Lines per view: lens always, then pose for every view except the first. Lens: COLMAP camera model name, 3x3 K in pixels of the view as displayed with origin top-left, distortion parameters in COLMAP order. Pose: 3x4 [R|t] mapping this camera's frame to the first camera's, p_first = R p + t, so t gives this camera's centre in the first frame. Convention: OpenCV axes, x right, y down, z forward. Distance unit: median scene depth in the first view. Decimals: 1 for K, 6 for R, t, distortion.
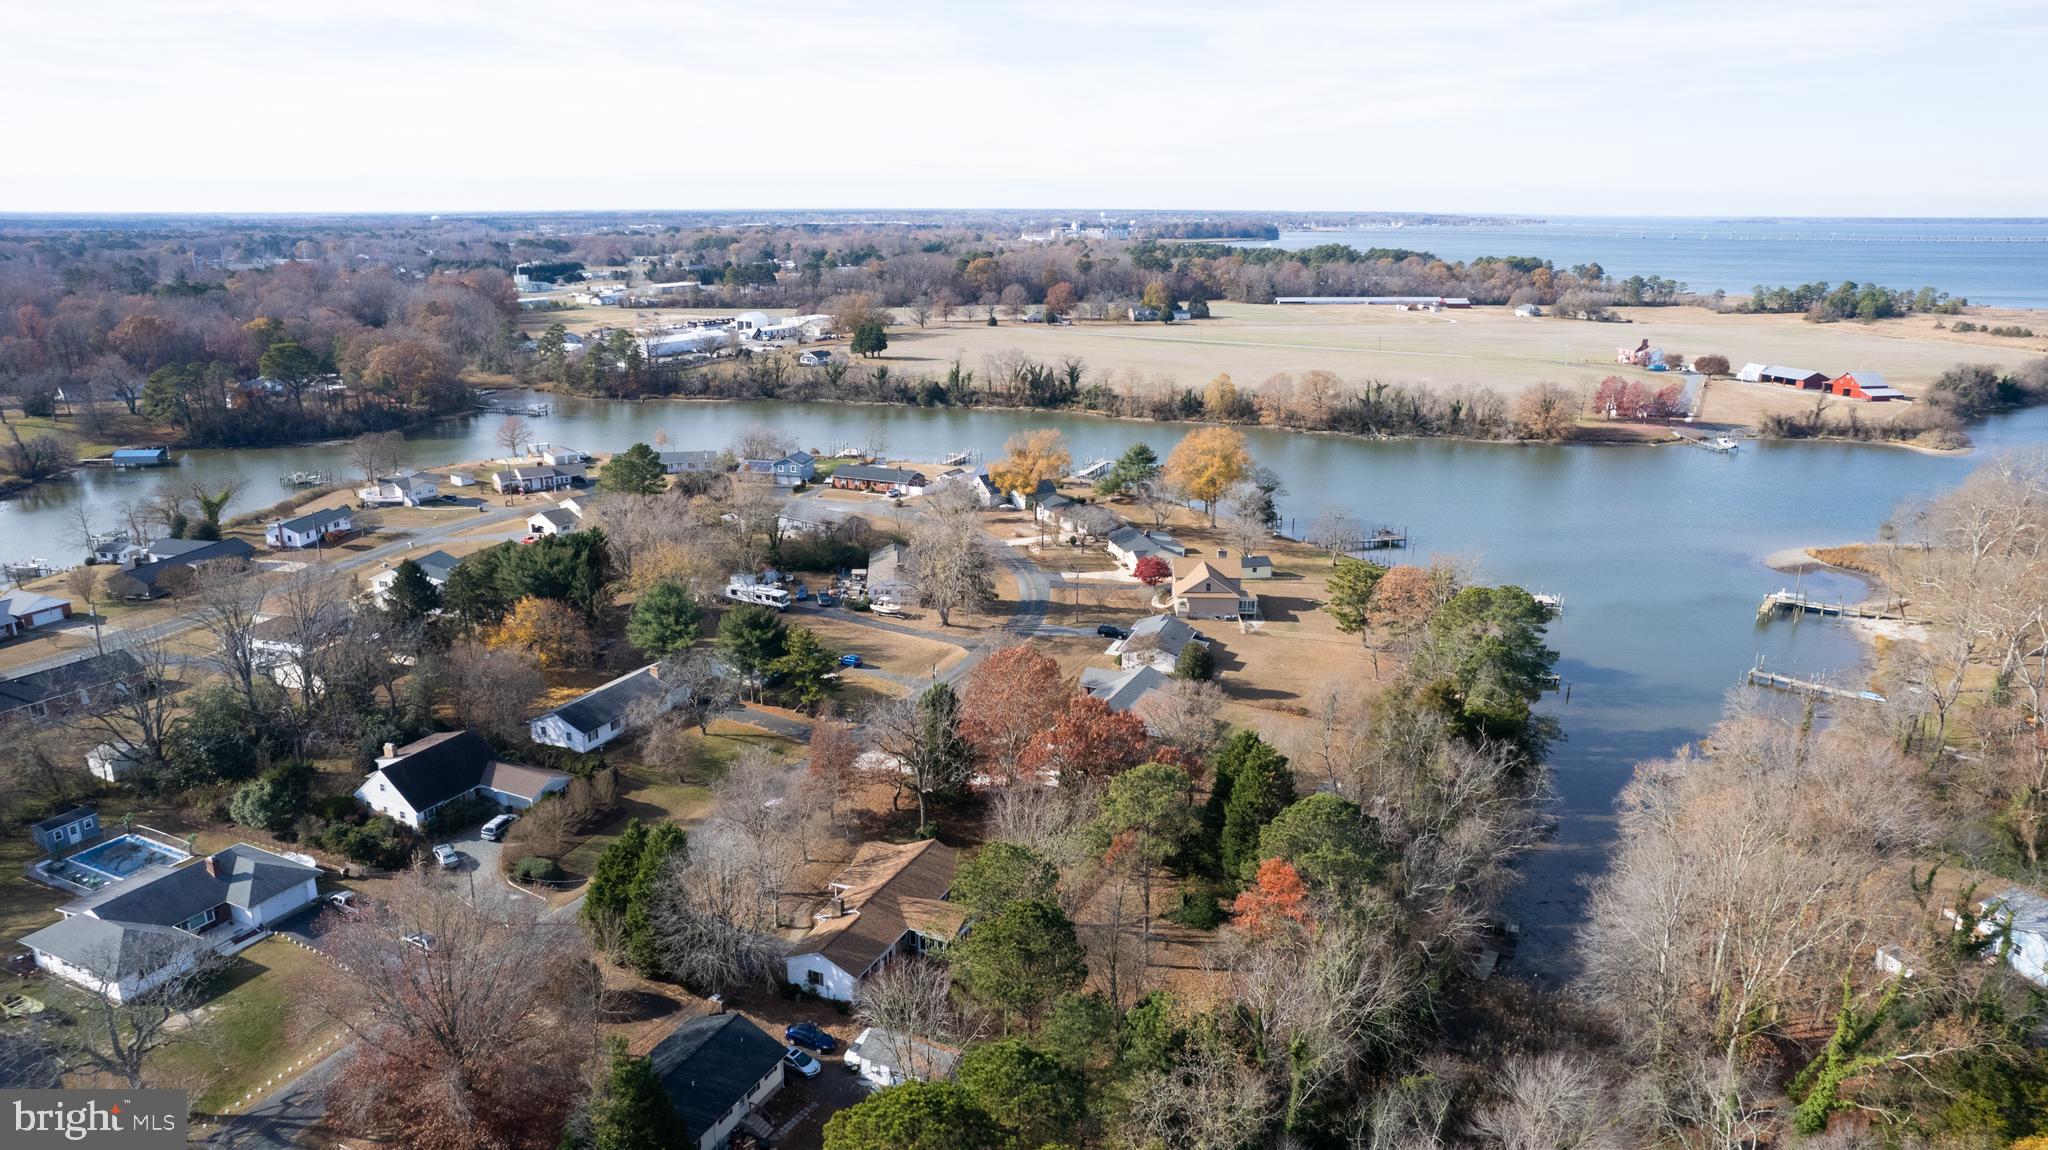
lens RADIAL K [[1308.6, 0, 1015.0], [0, 1308.6, 570.4], [0, 0, 1]] dist [-0.076061, 0.071926]
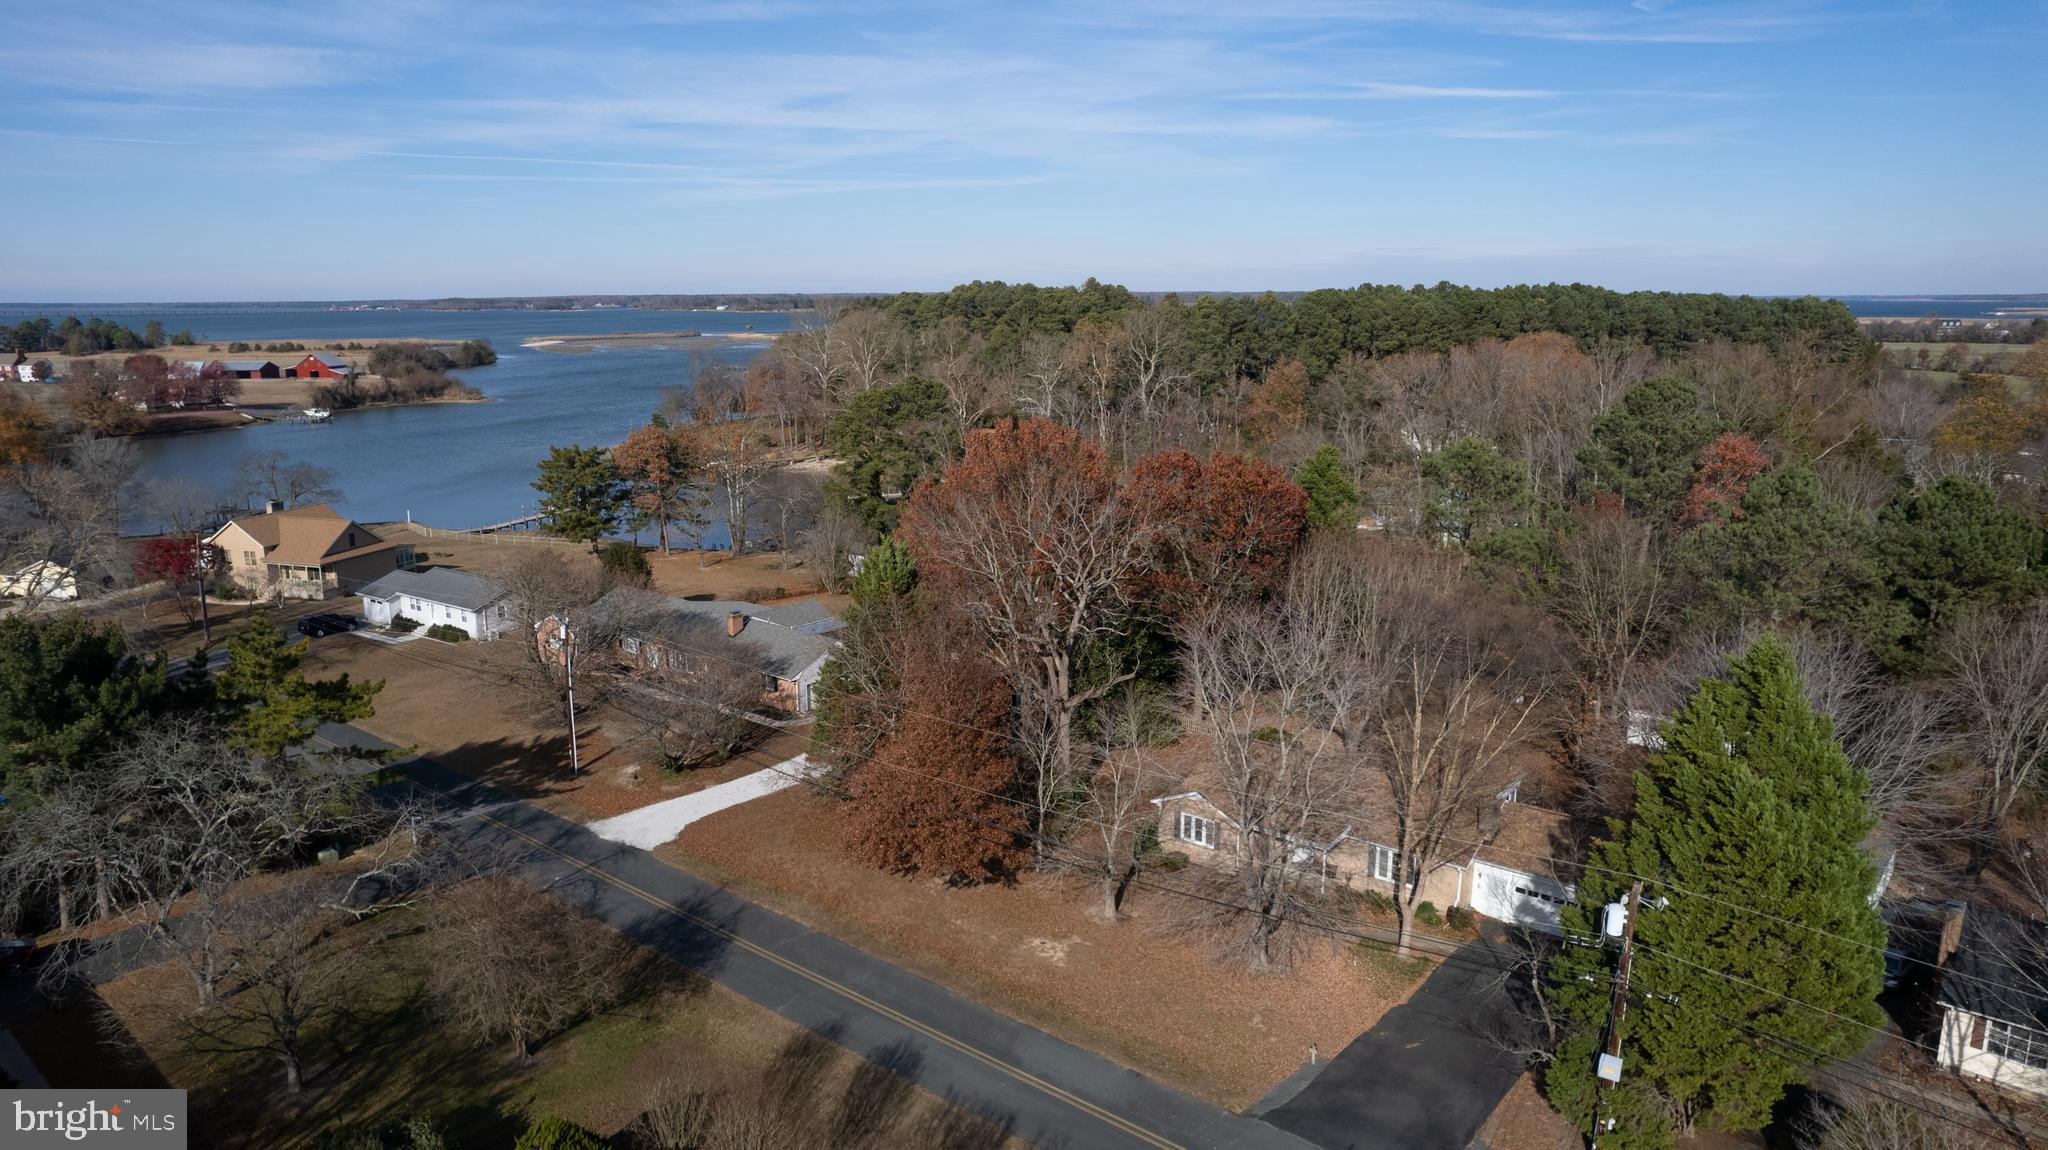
lens RADIAL K [[1308.6, 0, 1015.0], [0, 1308.6, 570.4], [0, 0, 1]] dist [-0.076061, 0.071926]
pose [[0.263029, -0.205530, 0.942641, -0.158697], [0.266572, 0.954492, 0.133731, 0.013091], [-0.927230, 0.216107, 0.305848, 0.246565]]
